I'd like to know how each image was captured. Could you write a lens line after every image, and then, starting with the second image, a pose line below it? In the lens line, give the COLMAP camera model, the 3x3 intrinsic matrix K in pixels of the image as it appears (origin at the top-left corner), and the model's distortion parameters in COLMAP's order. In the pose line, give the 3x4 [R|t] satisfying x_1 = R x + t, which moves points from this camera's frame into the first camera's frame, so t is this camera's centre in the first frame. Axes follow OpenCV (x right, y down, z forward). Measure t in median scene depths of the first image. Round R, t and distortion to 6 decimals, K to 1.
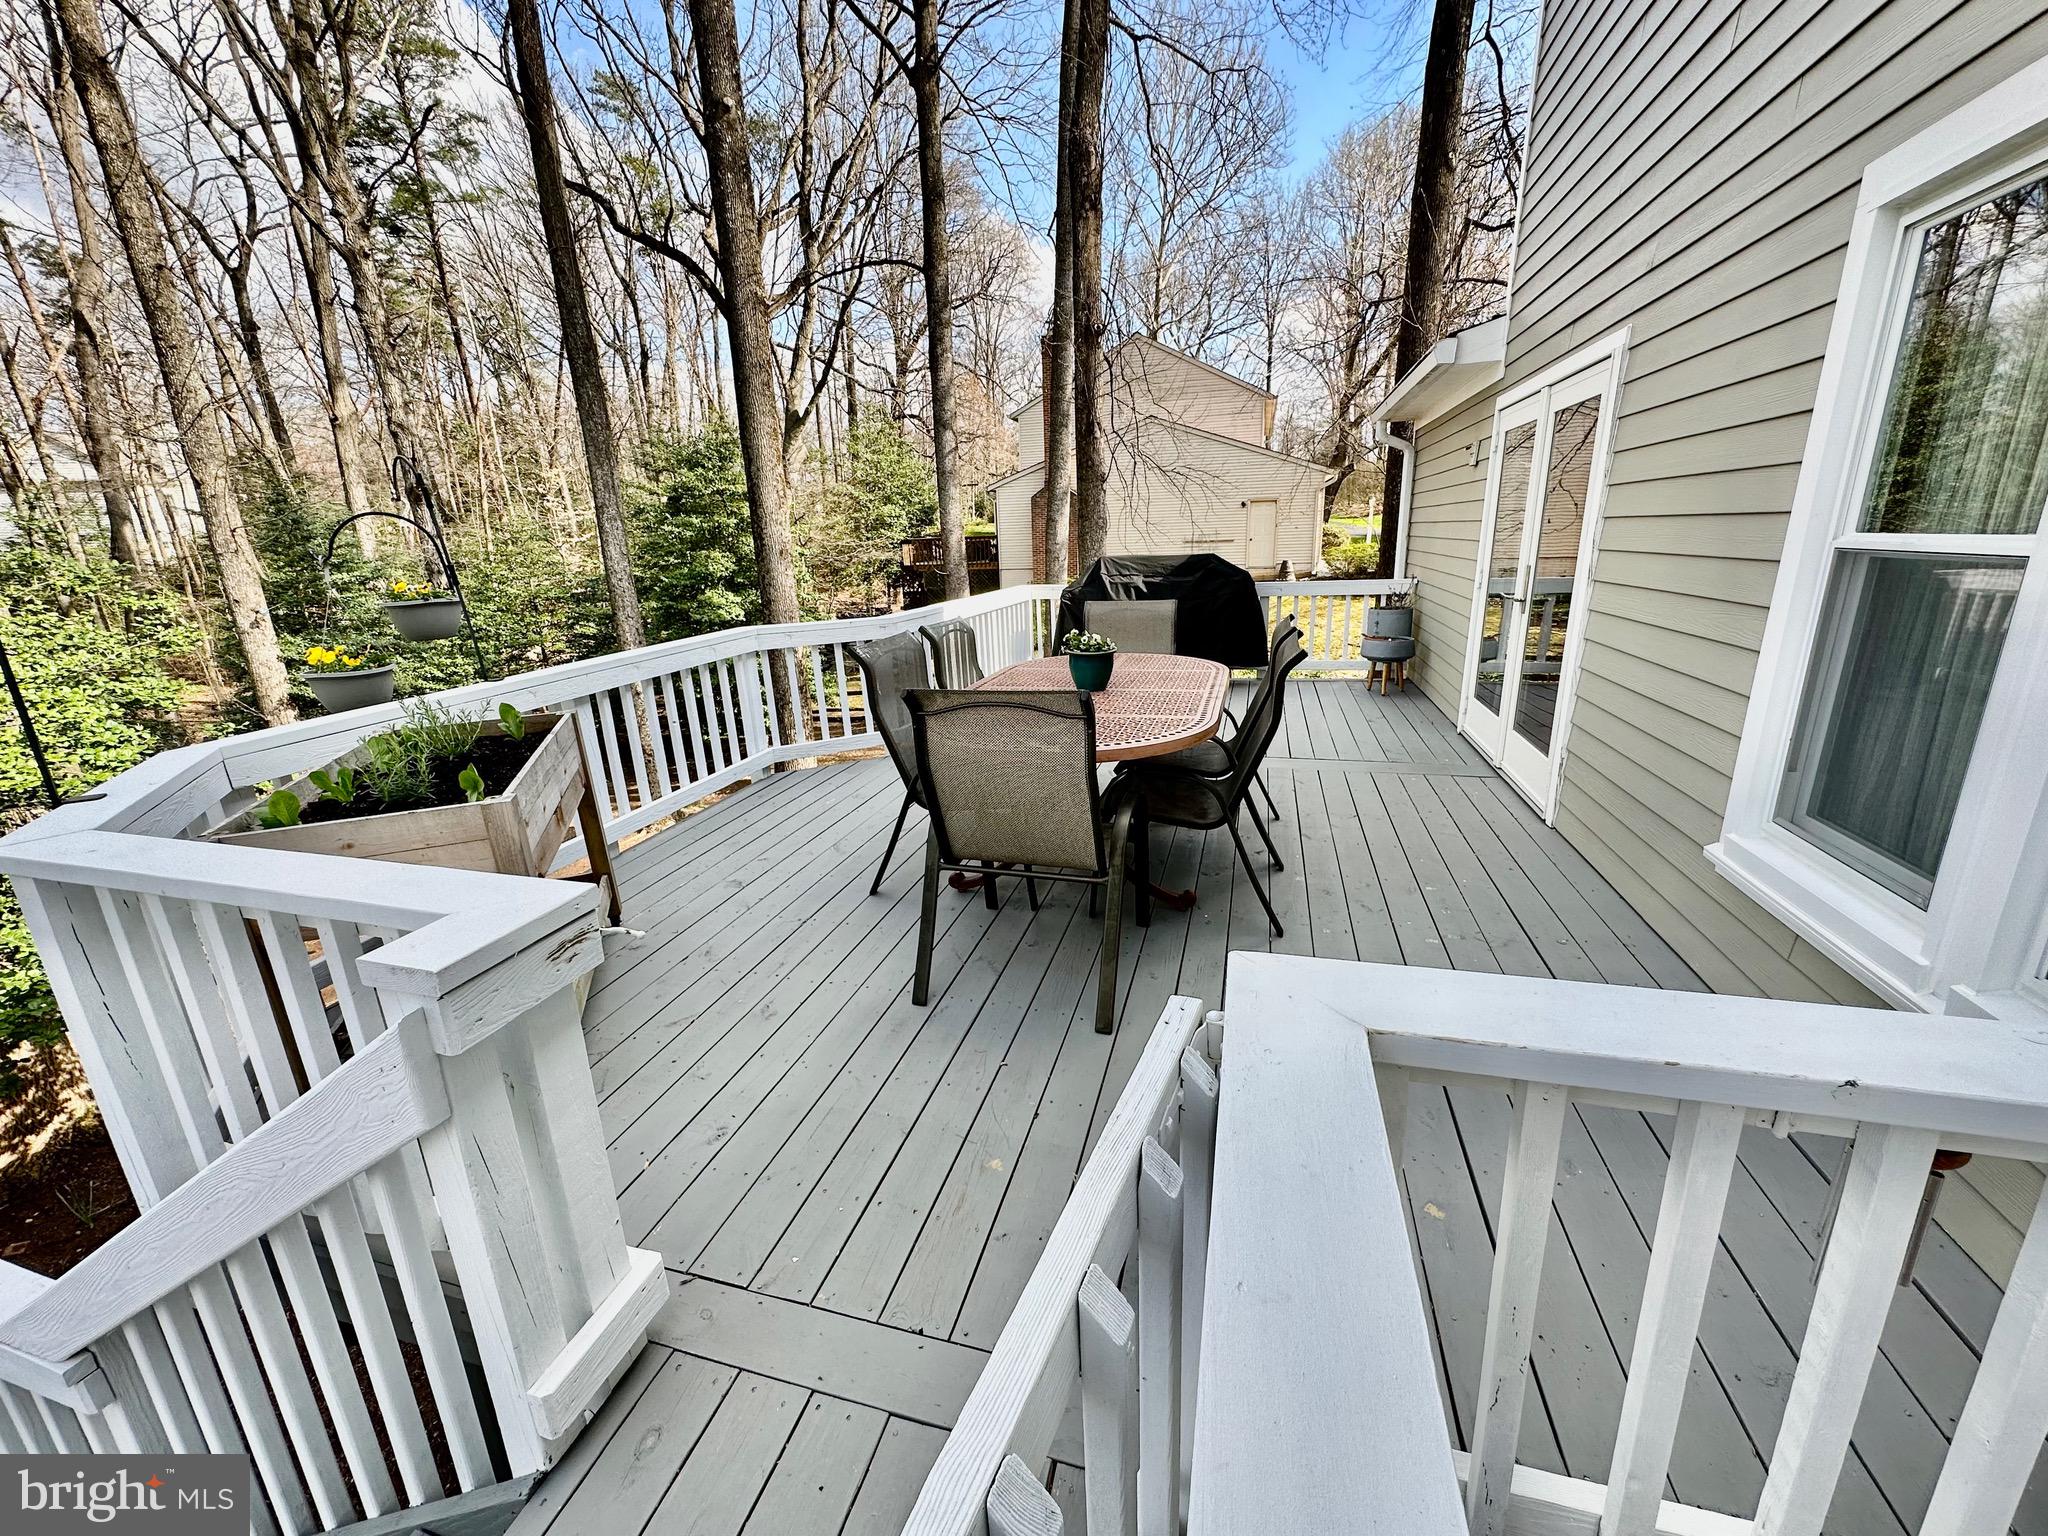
lens RADIAL K [[820.9, 0, 1028.7], [0, 820.9, 767.3], [0, 0, 1]] dist [-0.003435, -0.000717]
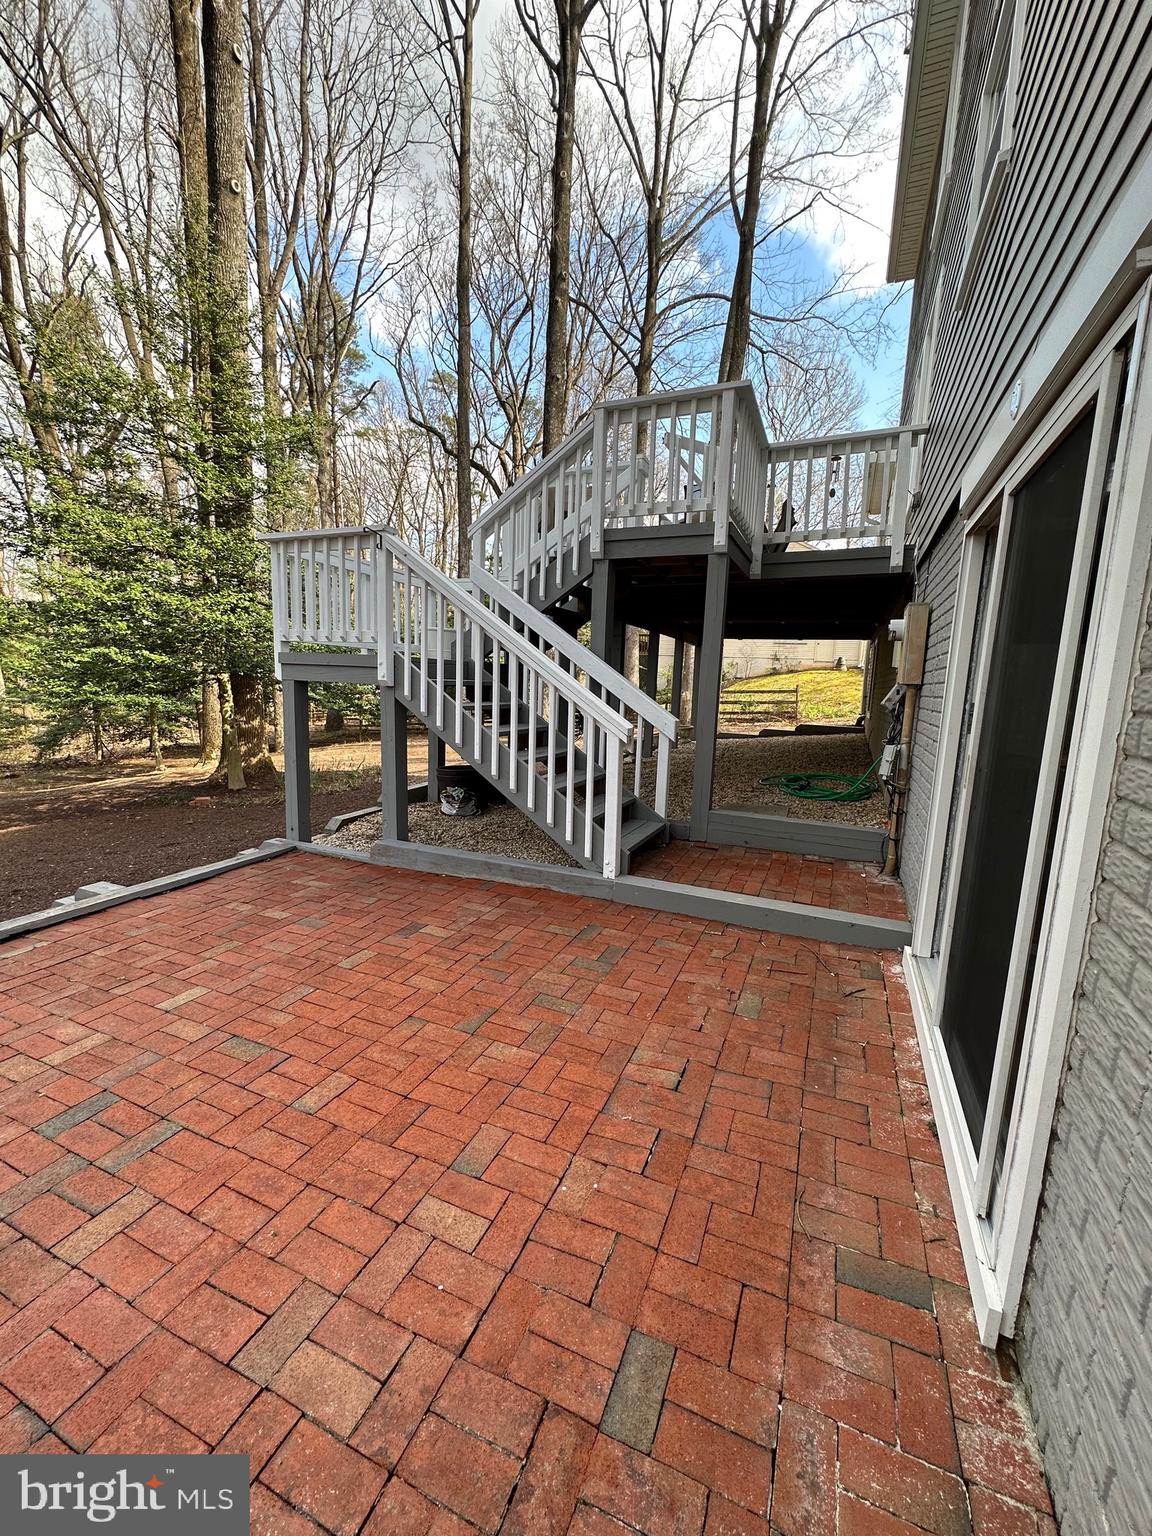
lens RADIAL K [[615.7, 0, 576.0], [0, 615.7, 767.2], [0, 0, 1]] dist [-0.003435, -0.000717]
pose [[0.987941, 0.091013, -0.125258, -0.015541], [-0.107212, 0.985789, -0.129327, 0.154465], [0.111708, 0.141197, 0.983659, -0.166448]]
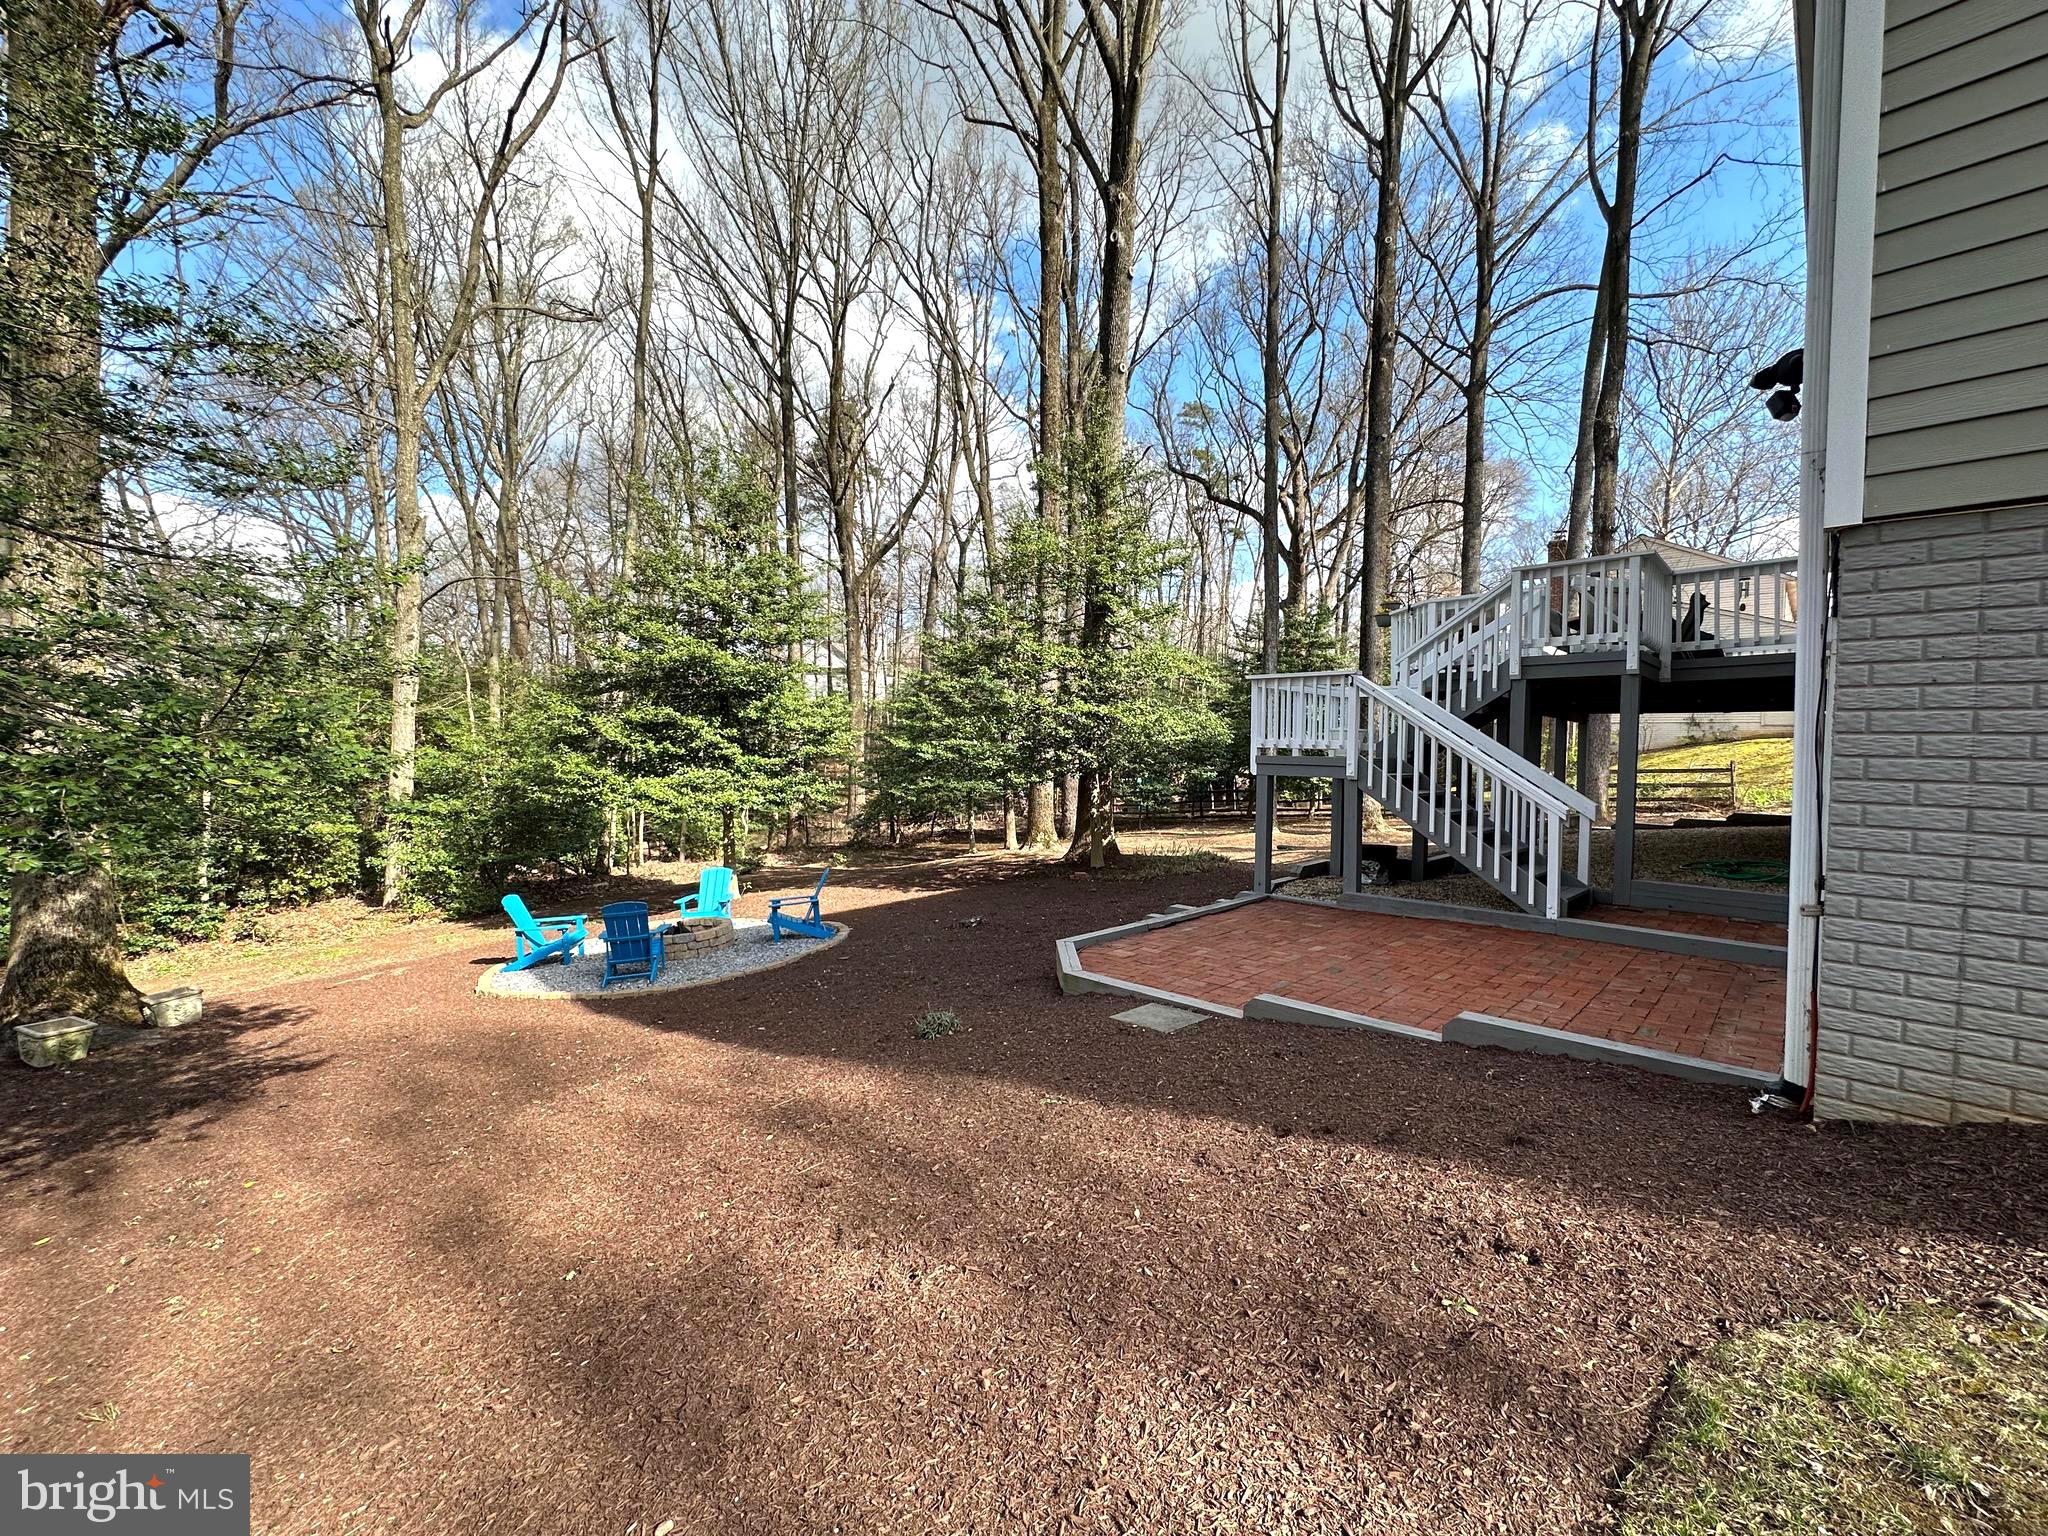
lens RADIAL K [[820.9, 0, 1016.8], [0, 820.9, 765.4], [0, 0, 1]] dist [-0.003435, -0.000717]
pose [[0.867045, 0.061614, -0.494406, -0.048304], [-0.181703, 0.963083, -0.198635, 0.200393], [0.463915, 0.262060, 0.846231, -0.350665]]
